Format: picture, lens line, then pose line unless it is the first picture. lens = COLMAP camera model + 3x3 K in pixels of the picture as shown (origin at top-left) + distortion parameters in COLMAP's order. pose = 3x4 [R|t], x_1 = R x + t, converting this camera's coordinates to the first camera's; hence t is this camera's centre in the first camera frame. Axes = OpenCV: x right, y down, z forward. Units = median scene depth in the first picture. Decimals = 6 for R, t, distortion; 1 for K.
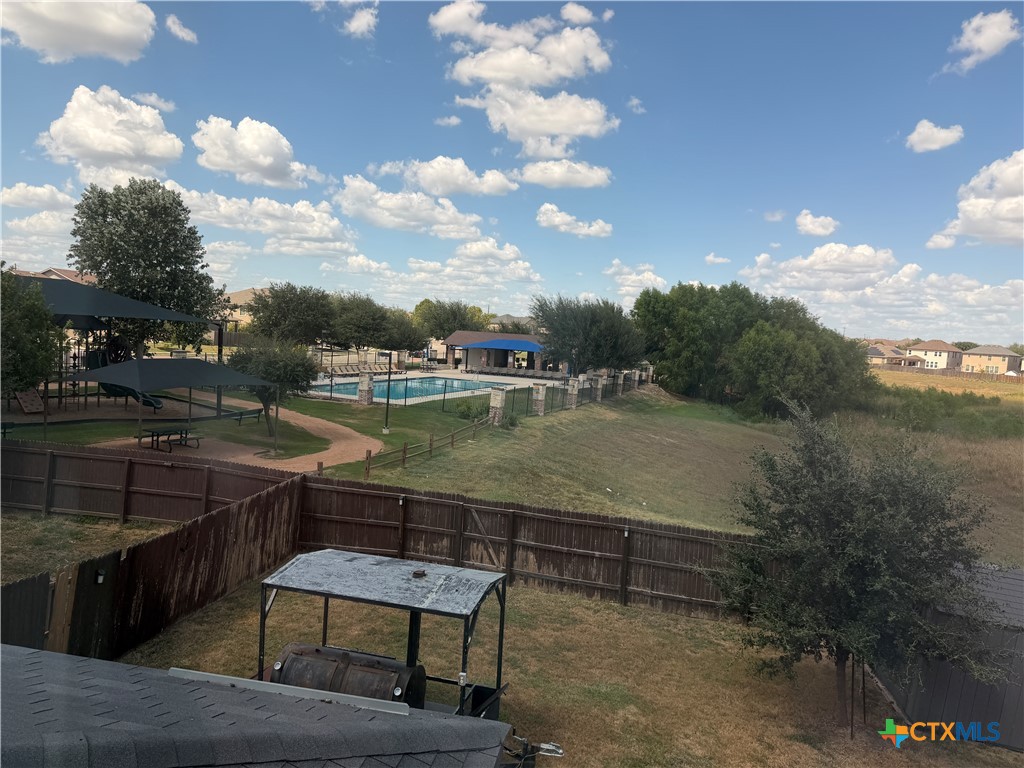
lens RADIAL K [[721.4, 0, 512.0], [0, 721.4, 384.0], [0, 0, 1]] dist [0.041912, -0.002292]
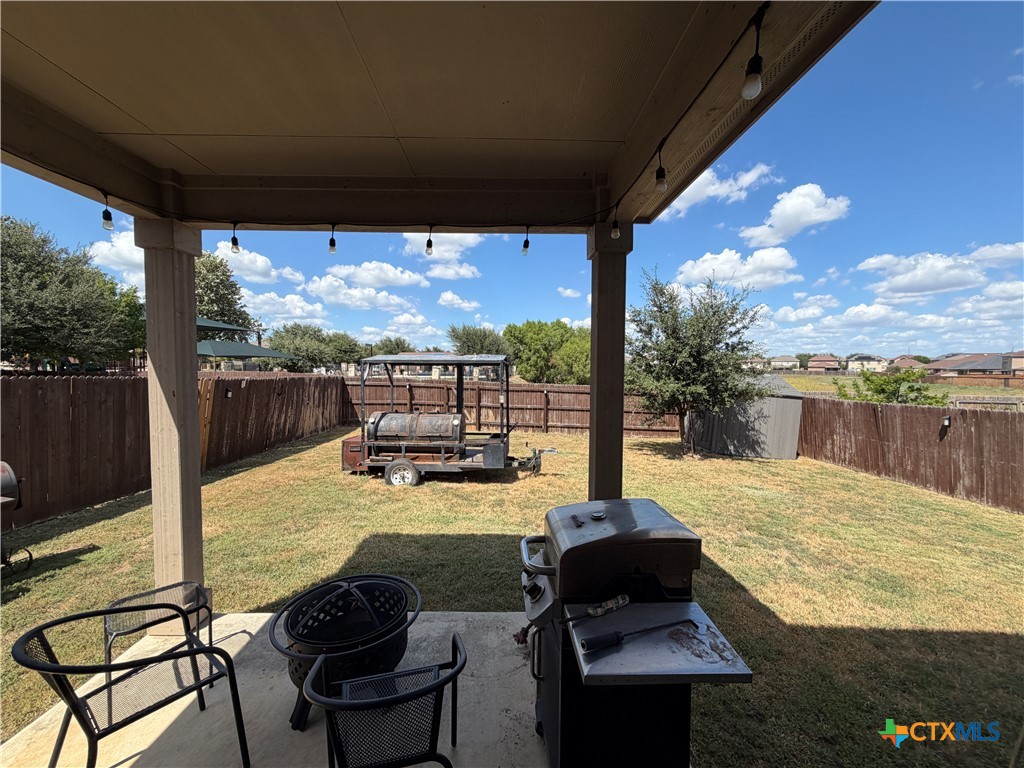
lens RADIAL K [[408.4, 0, 512.0], [0, 408.4, 384.0], [0, 0, 1]] dist [-0.001903, -0.000197]
pose [[0.979798, -0.066816, 0.188499, -0.096029], [0.067648, 0.997707, 0.002021, 0.169192], [-0.188202, 0.010771, 0.982071, 0.053686]]
